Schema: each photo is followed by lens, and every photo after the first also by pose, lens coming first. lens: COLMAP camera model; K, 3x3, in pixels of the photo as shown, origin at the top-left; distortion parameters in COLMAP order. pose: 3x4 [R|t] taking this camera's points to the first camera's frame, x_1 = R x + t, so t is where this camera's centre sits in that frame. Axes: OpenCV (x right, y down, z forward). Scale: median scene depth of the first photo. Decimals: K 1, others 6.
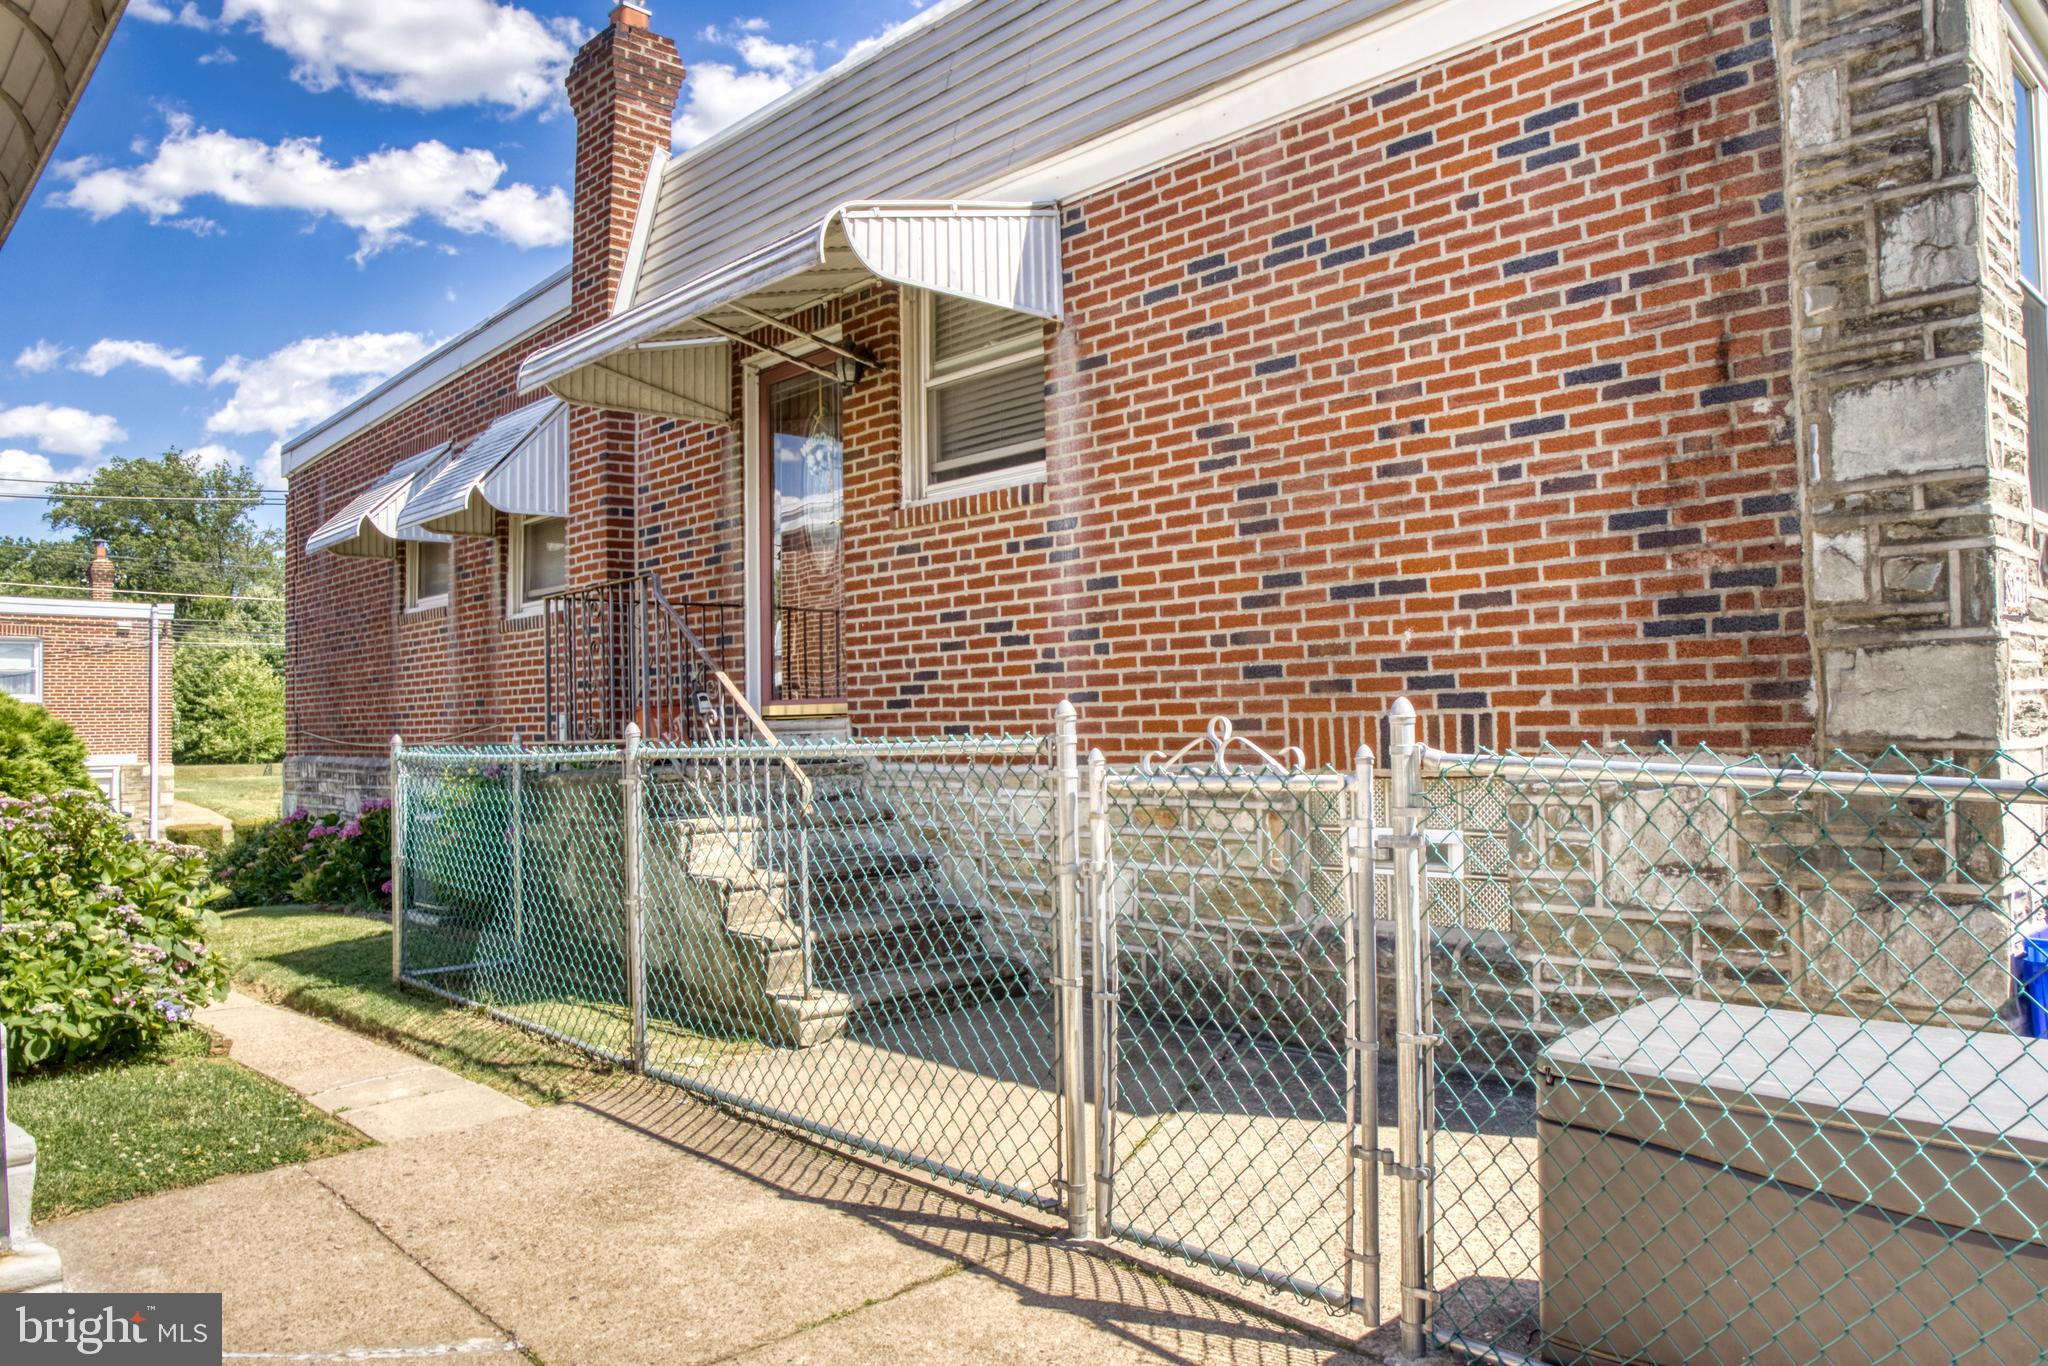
lens RADIAL K [[1434.2, 0, 1024.0], [0, 1434.2, 683.0], [0, 0, 1]] dist [-0.085277, 0.003730]
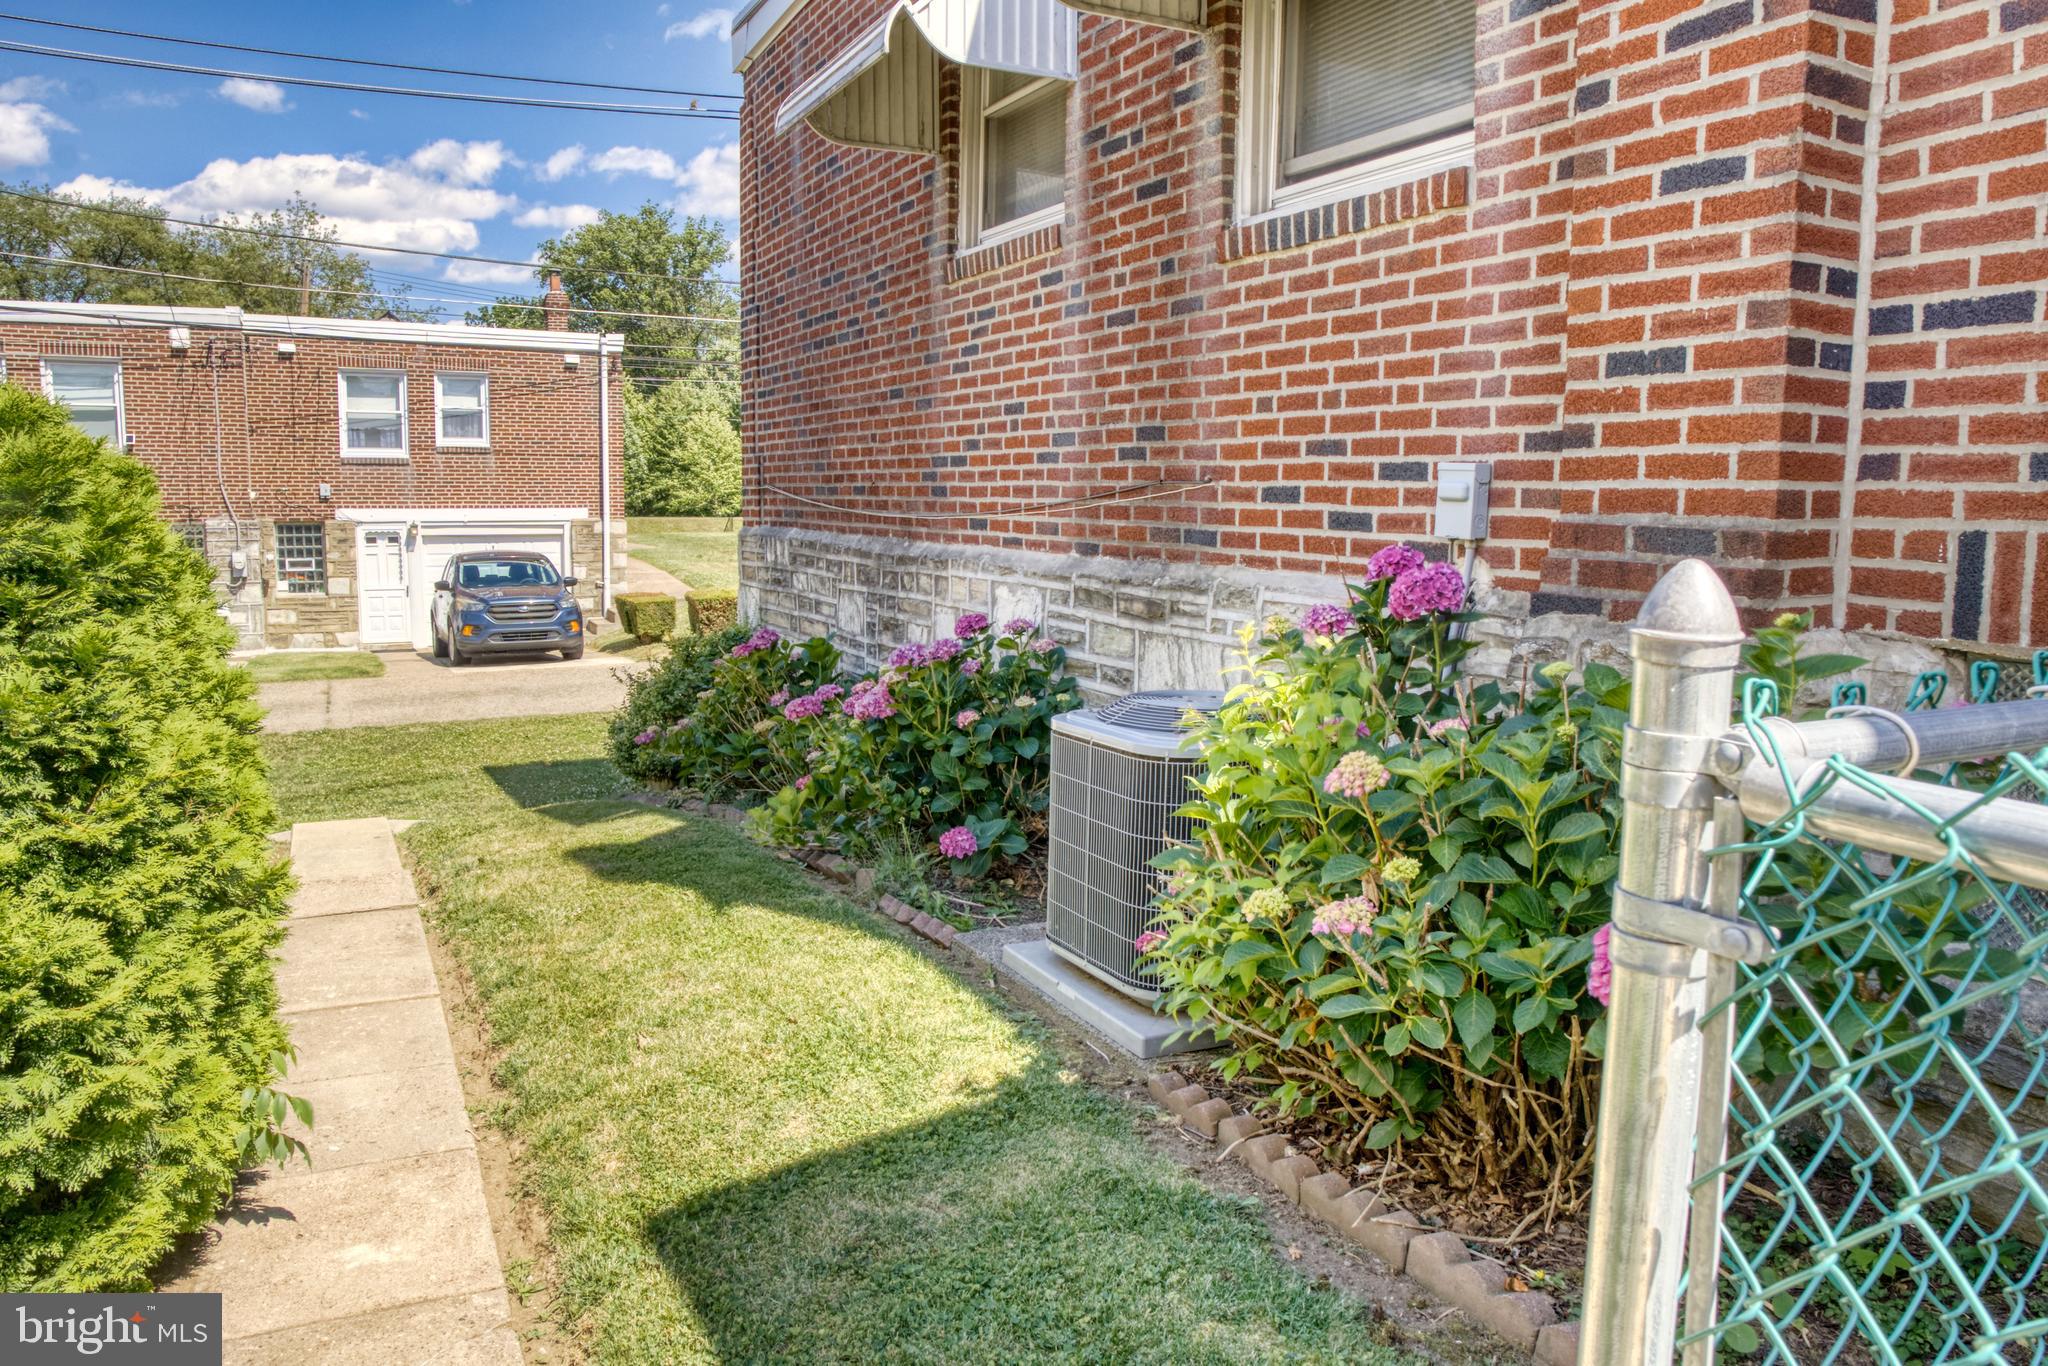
lens RADIAL K [[1434.2, 0, 1024.0], [0, 1434.2, 683.0], [0, 0, 1]] dist [-0.085277, 0.003730]
pose [[0.955744, 0.072121, -0.285224, -0.109615], [-0.025906, 0.986352, 0.162598, 0.007349], [0.293058, -0.148013, 0.944568, 0.211935]]
